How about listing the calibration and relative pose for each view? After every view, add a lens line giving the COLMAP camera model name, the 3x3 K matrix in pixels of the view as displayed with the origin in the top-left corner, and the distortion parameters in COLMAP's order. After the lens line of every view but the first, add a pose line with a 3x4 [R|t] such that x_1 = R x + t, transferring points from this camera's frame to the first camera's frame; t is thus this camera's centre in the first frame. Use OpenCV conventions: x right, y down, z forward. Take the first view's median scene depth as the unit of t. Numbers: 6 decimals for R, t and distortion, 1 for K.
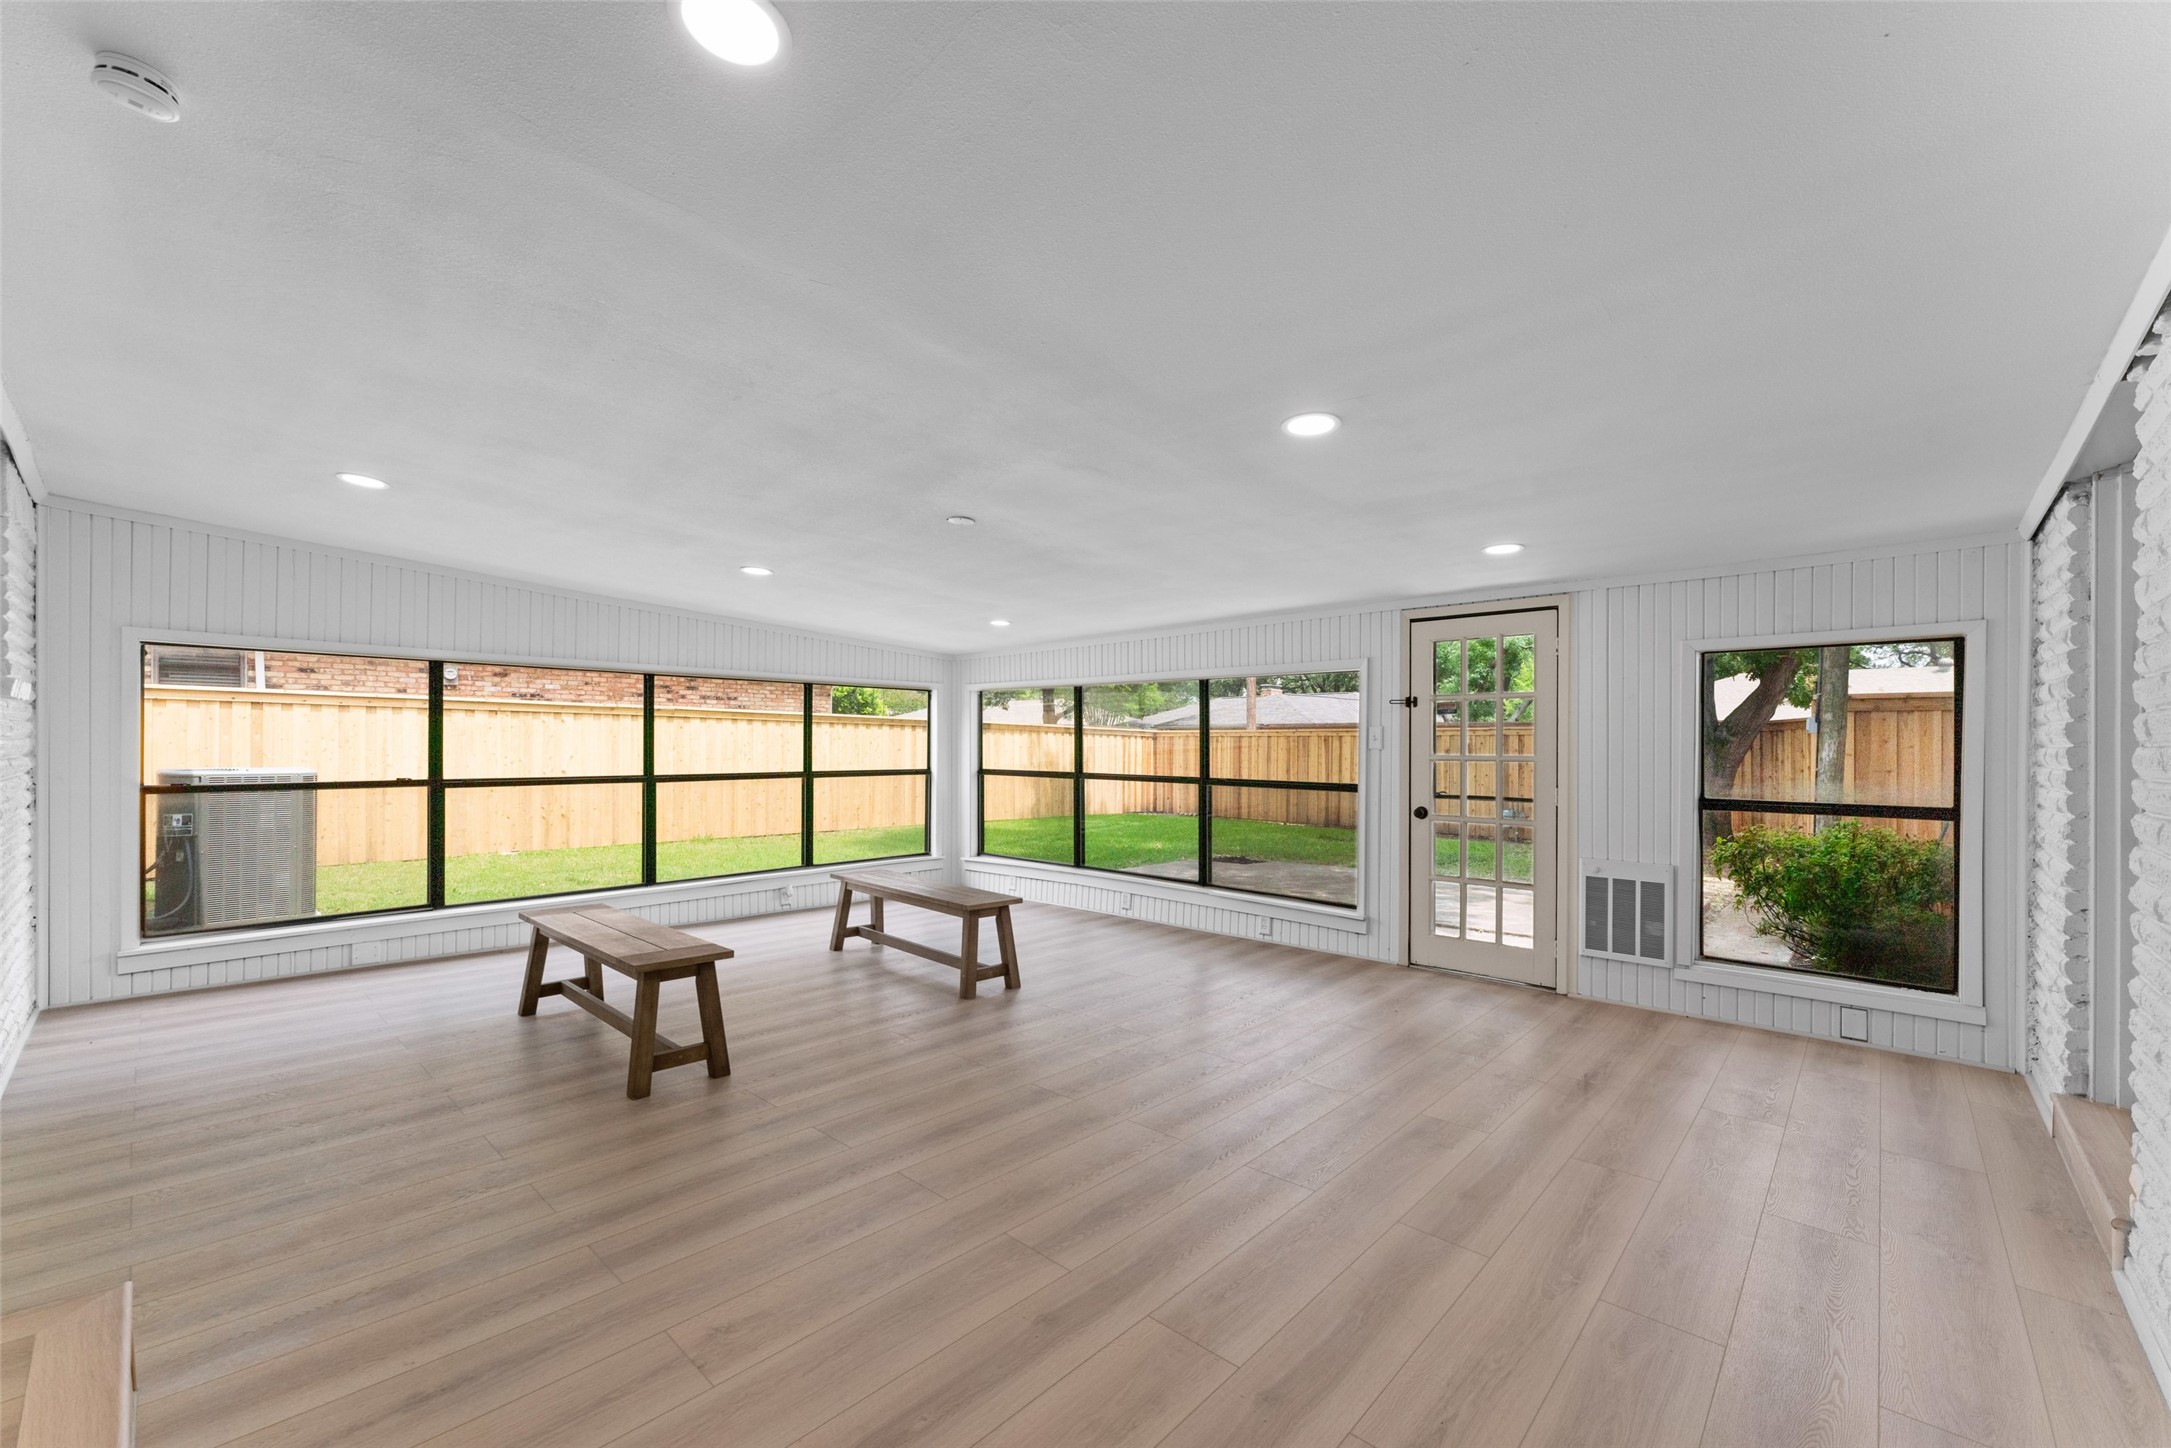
lens RADIAL K [[872.5, 0, 1085.6], [0, 872.5, 735.0], [0, 0, 1]] dist [0.000852, 0.000132]
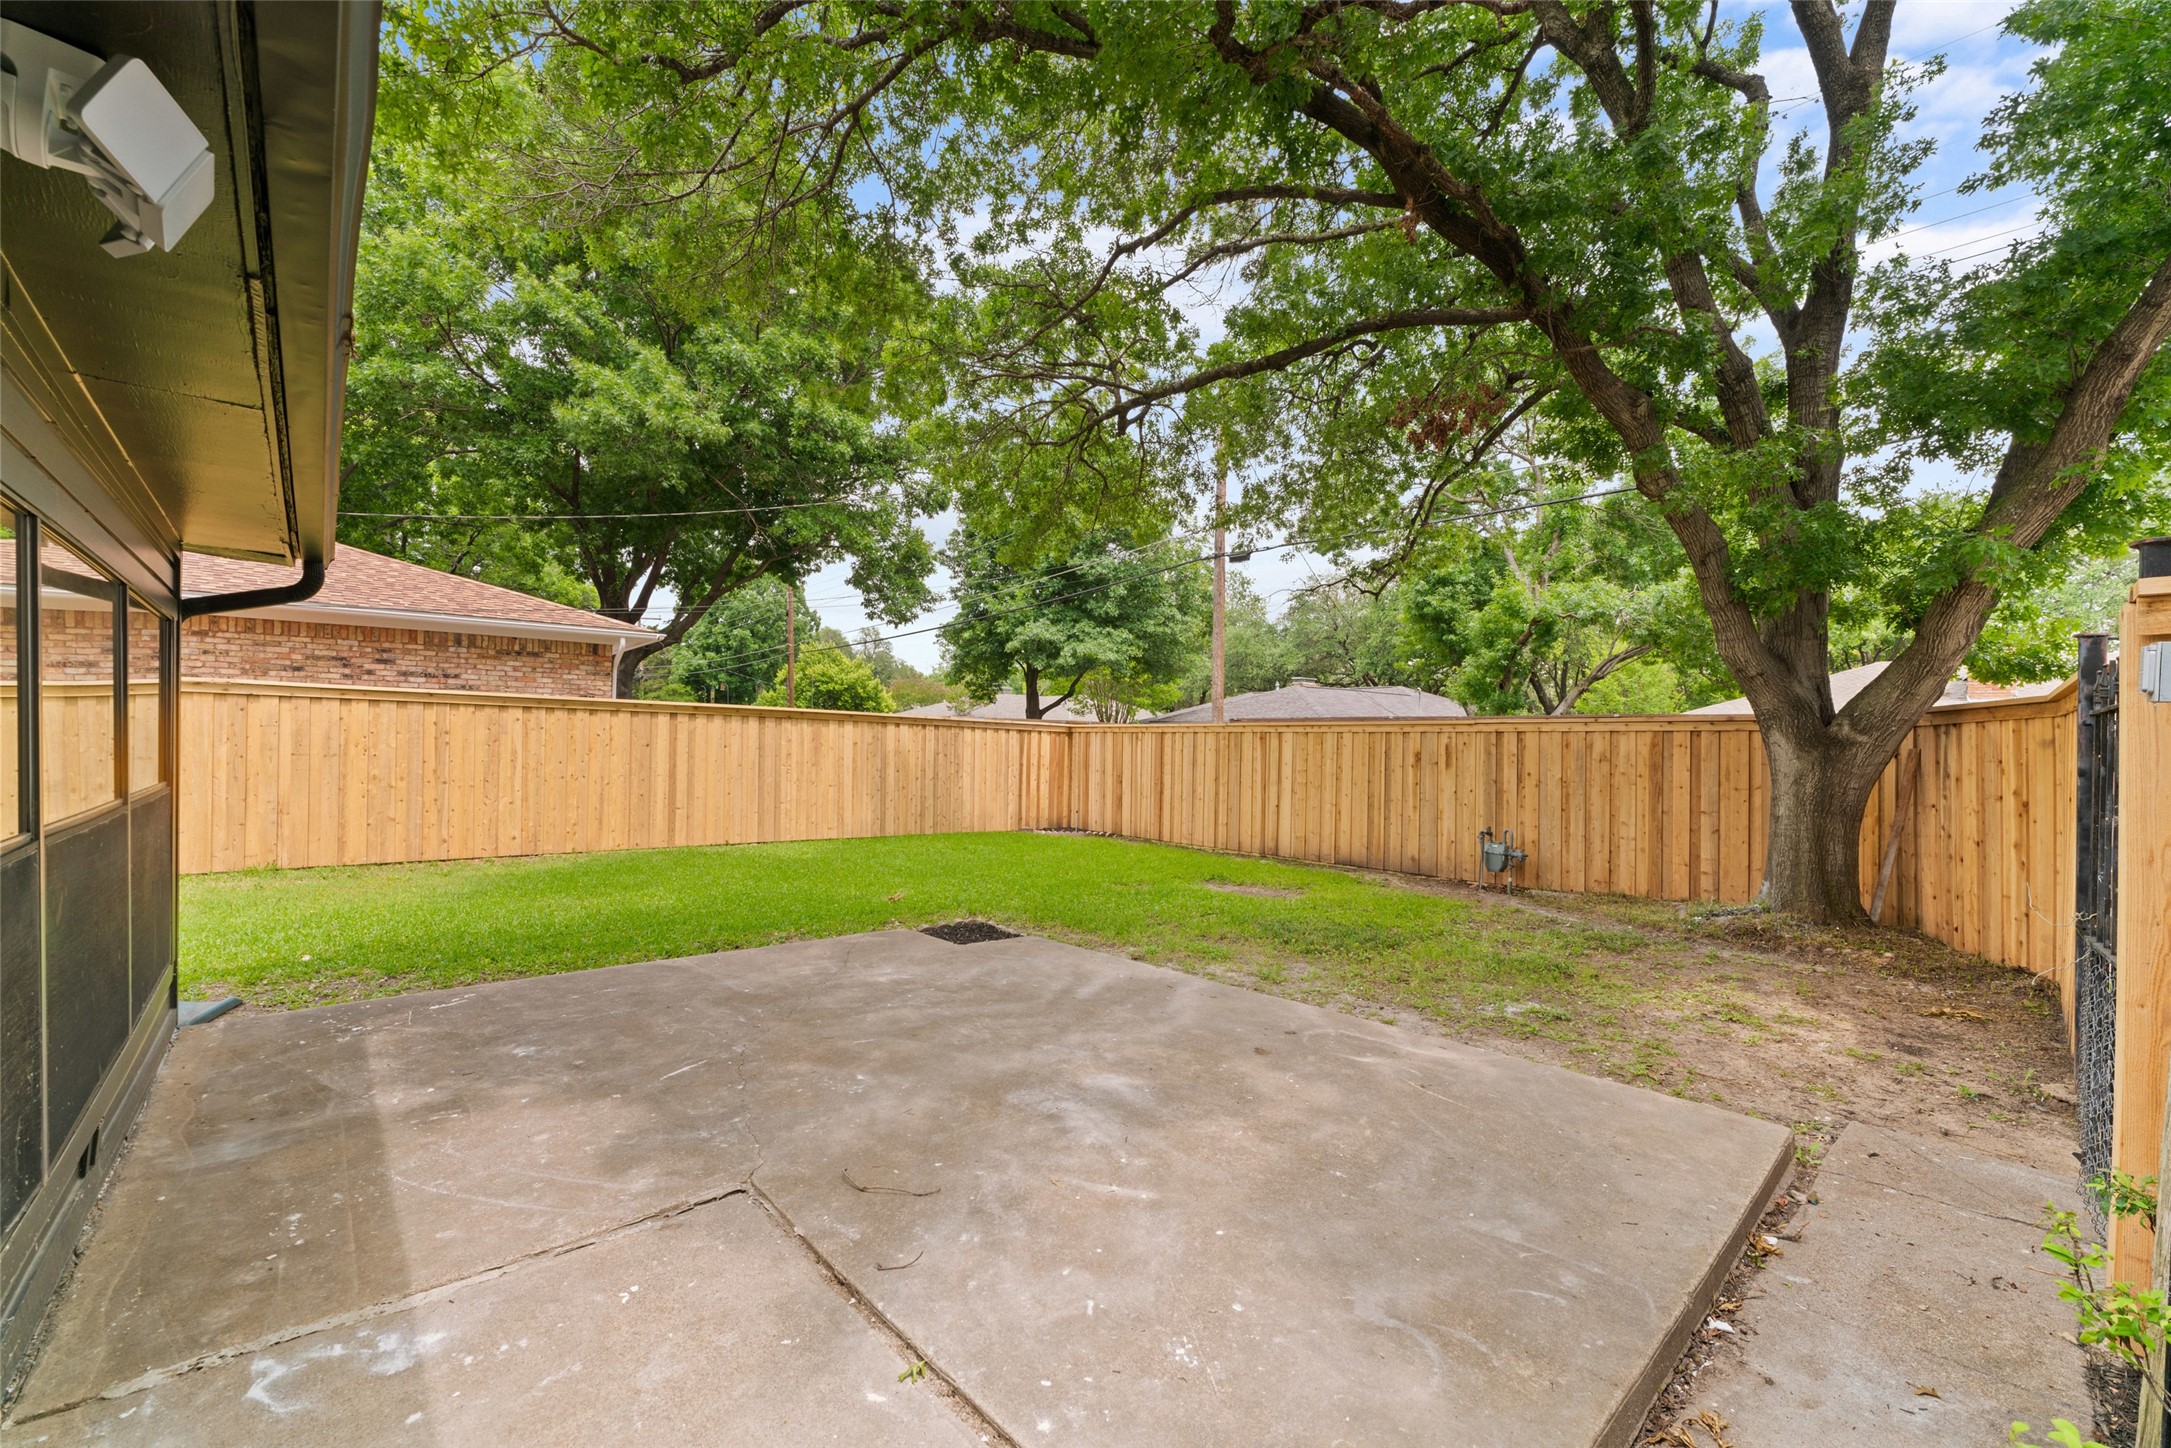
lens RADIAL K [[872.5, 0, 1086.4], [0, 872.5, 733.9], [0, 0, 1]] dist [0.000852, 0.000132]
pose [[0.995942, 0.007193, -0.089704, 0.207244], [-0.007329, 0.999972, -0.001181, 0.004722], [0.089693, 0.001833, 0.995968, 0.277687]]
